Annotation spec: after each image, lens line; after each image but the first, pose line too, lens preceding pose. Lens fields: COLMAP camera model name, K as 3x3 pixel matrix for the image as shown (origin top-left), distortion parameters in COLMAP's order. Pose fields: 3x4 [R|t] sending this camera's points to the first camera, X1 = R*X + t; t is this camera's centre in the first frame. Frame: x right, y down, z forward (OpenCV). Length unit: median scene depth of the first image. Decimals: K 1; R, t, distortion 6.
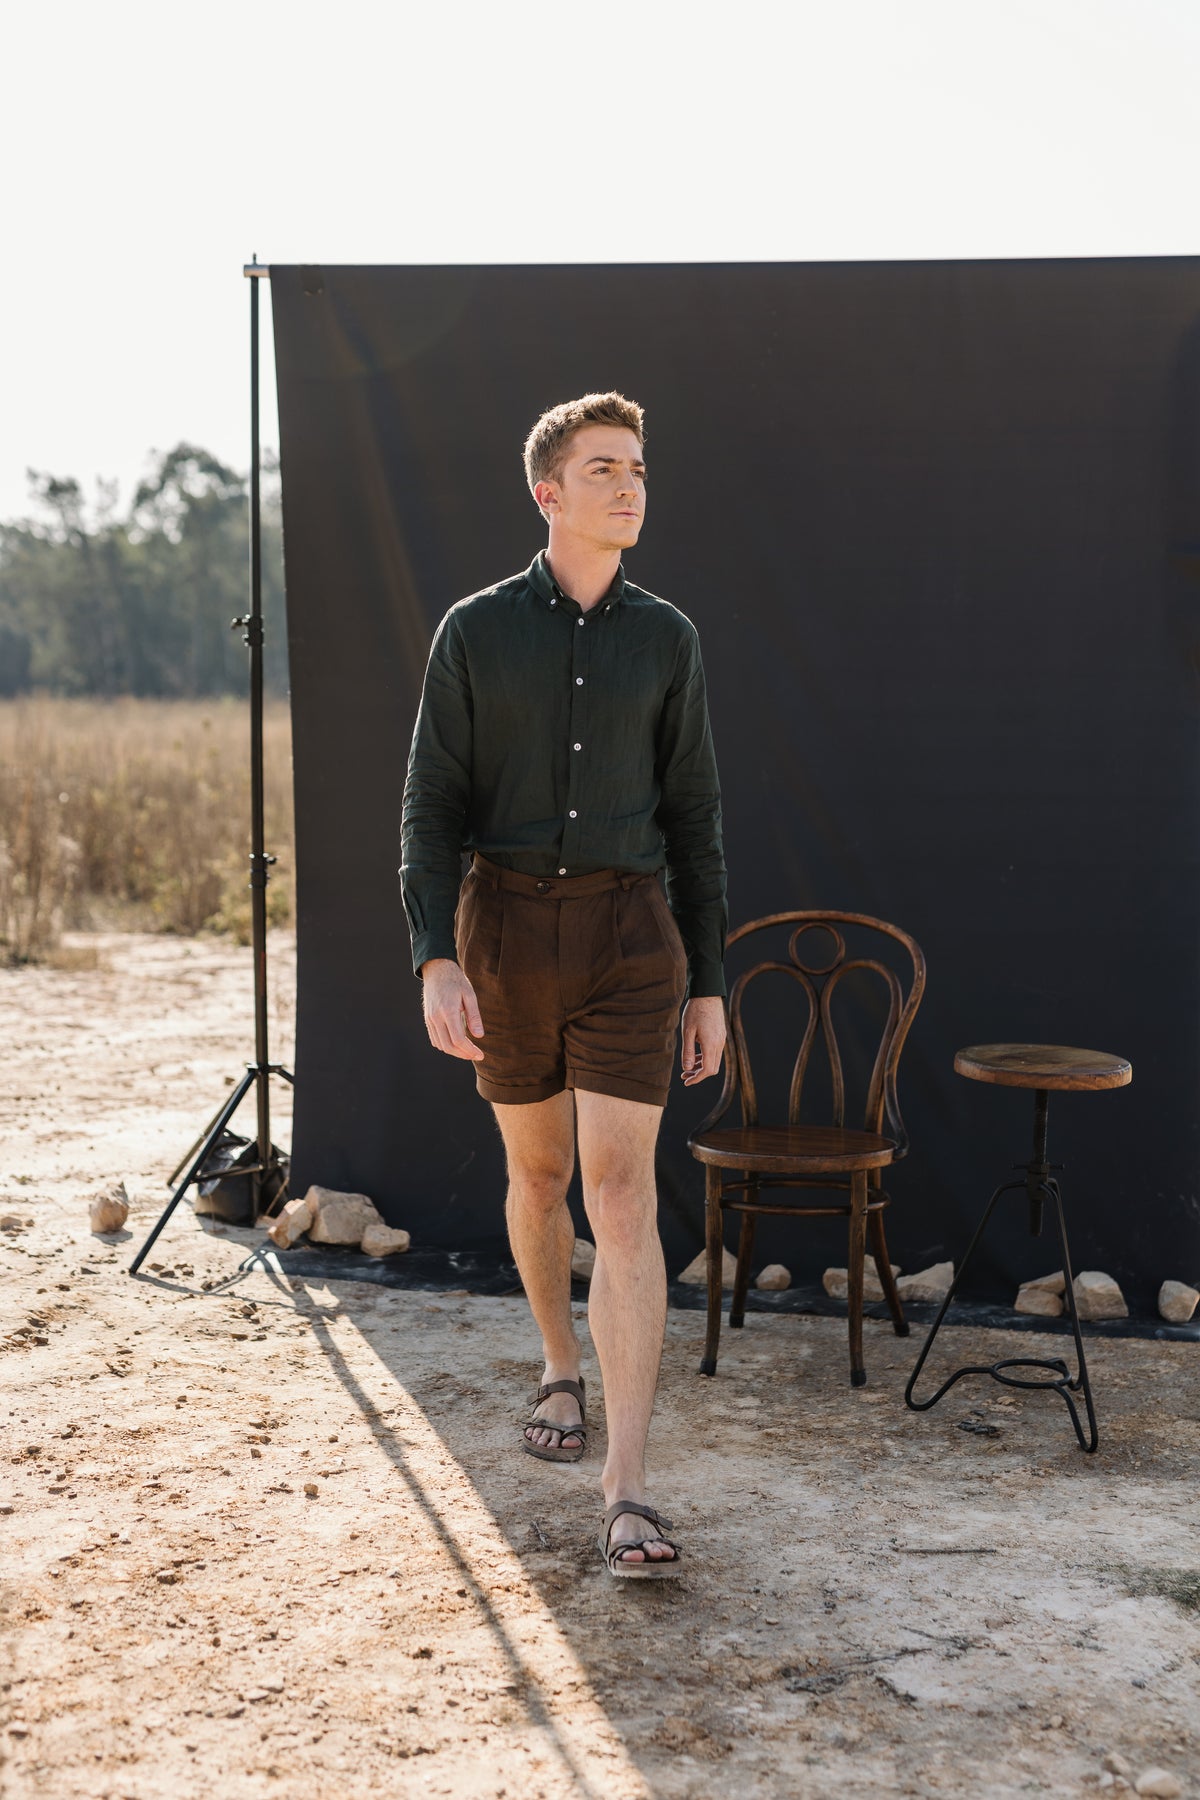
lens RADIAL K [[3268.1, 0, 600.0], [0, 3268.1, 900.0], [0, 0, 1]] dist [-0.021841, 2.543924]
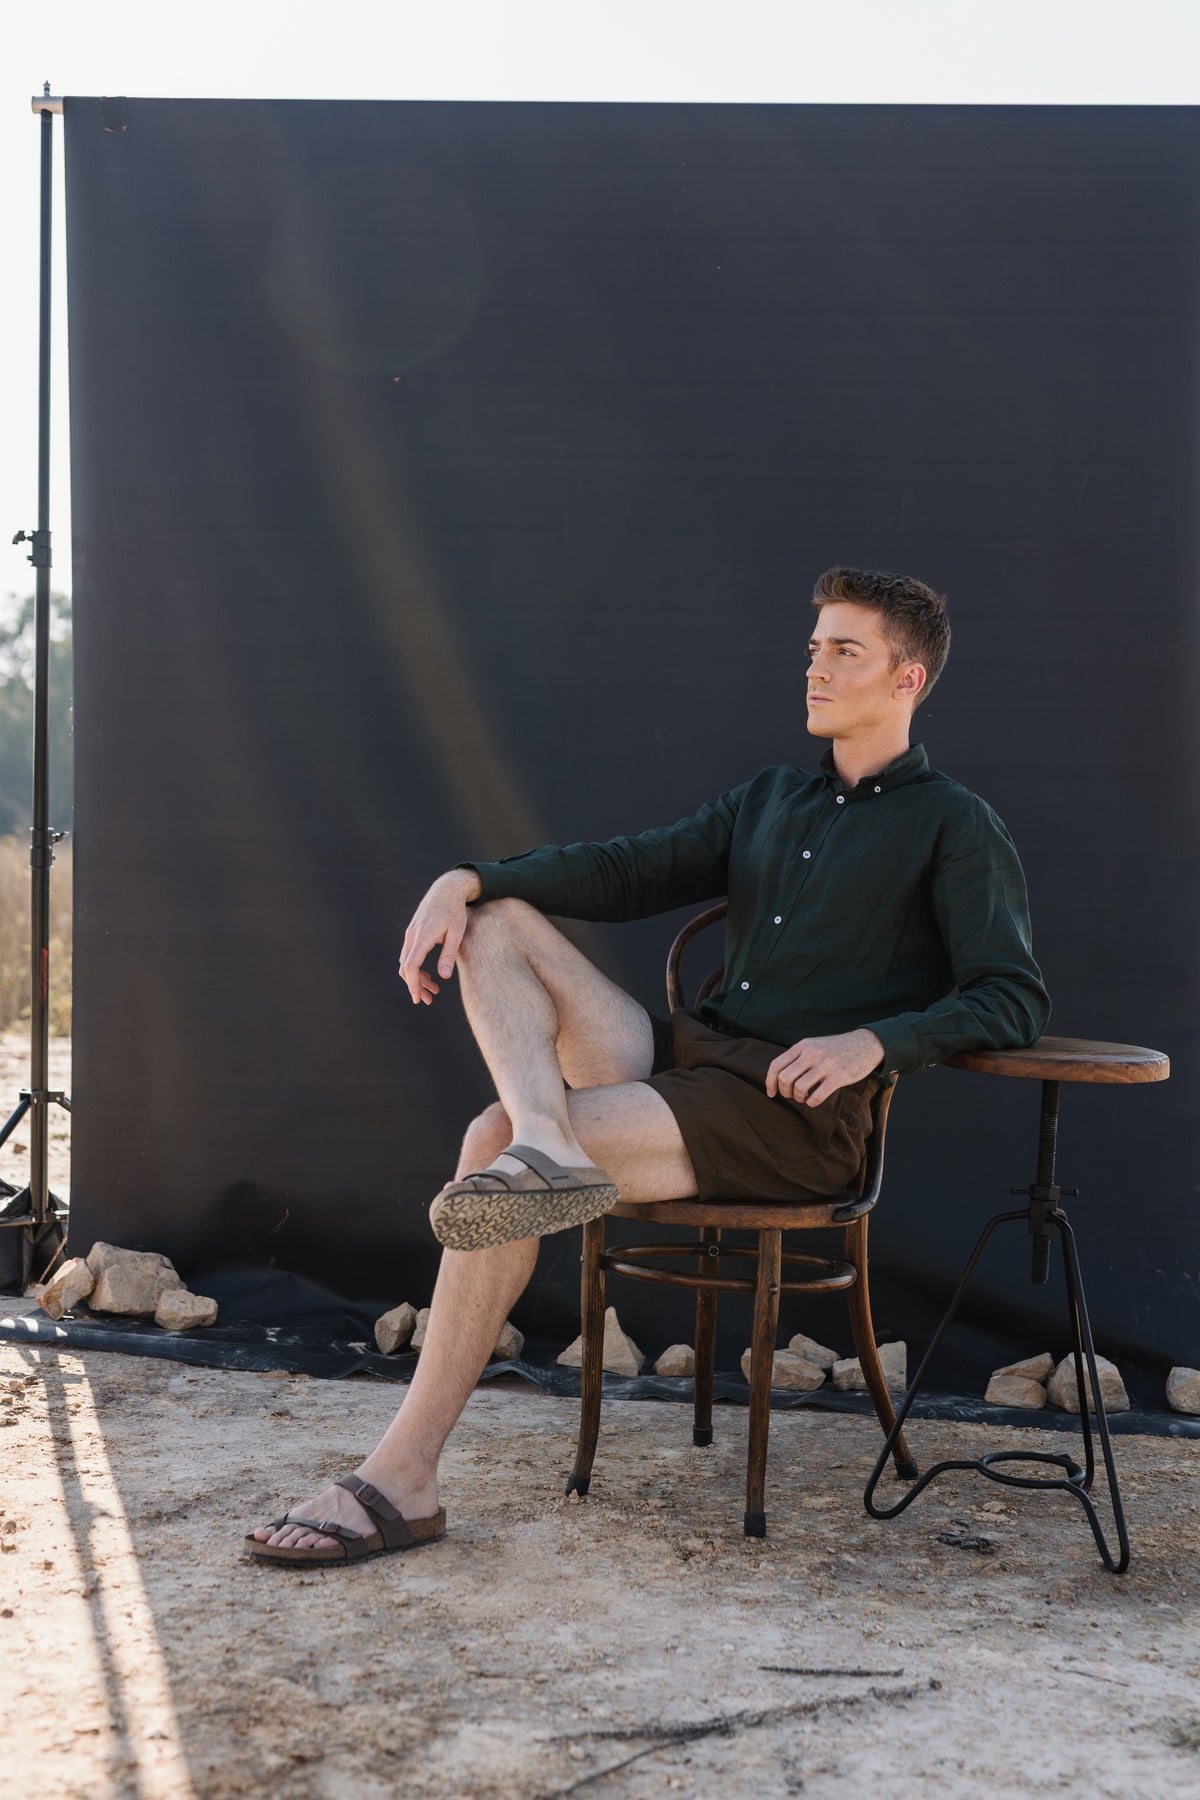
lens RADIAL K [[3178.5, 0, 561.2], [0, 3178.5, 894.9], [0, 0, 1]] dist [-0.021790, 0.973935]
pose [[0.999355, 0.013951, 0.033082, -0.002228], [-0.012001, 0.998219, -0.058443, 0.054801], [-0.033838, 0.058008, 0.997742, 0.257755]]
